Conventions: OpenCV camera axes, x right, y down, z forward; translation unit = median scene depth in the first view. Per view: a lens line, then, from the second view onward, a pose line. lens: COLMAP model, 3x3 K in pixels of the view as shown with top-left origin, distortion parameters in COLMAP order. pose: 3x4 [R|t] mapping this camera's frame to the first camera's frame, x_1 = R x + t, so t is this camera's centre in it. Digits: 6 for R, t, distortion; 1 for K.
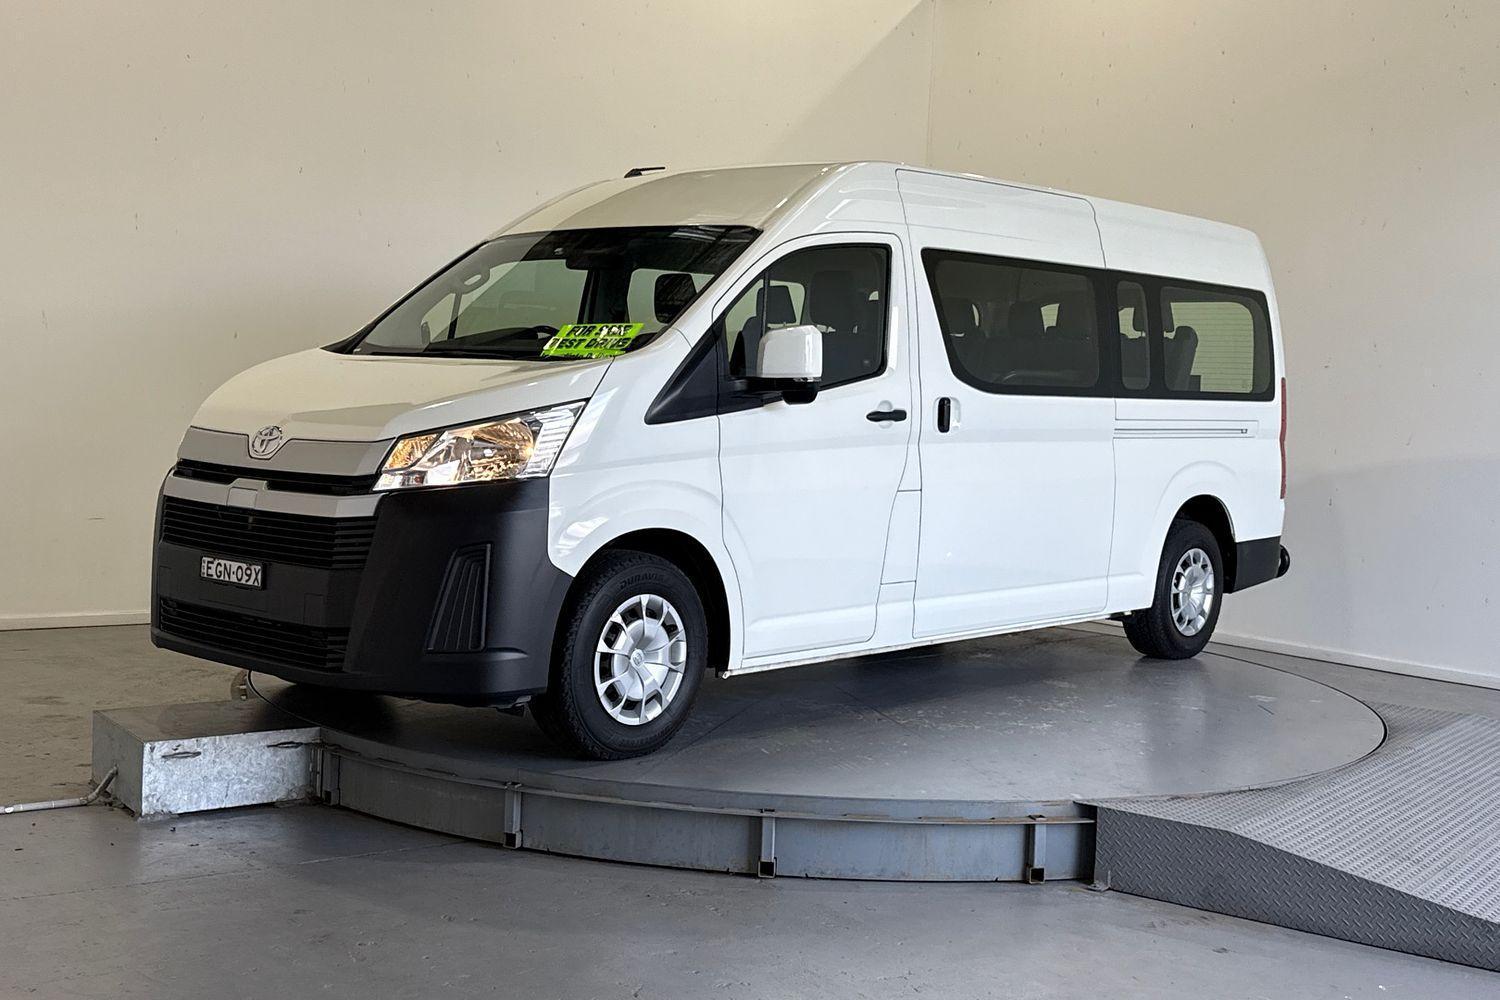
lens RADIAL K [[1828.5, 0, 750.0], [0, 1828.5, 500.0], [0, 0, 1]] dist [0.152134, 0.002247]
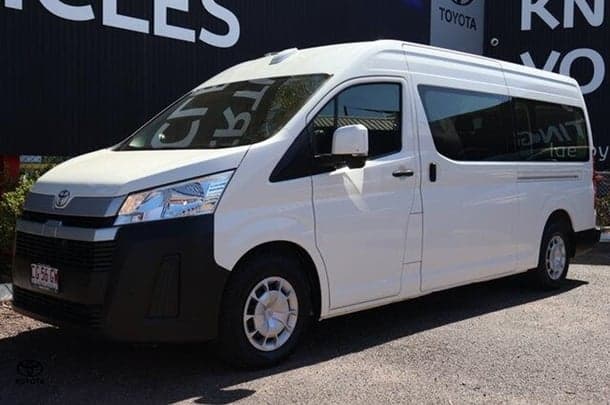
lens RADIAL K [[740.7, 0, 305.0], [0, 740.7, 202.5], [0, 0, 1]] dist [-0.017287, -0.002545]
pose [[0.998614, -0.032584, -0.041323, 0.005990], [0.031928, 0.999355, -0.016426, -0.008521], [0.041832, 0.015084, 0.999011, 0.273089]]
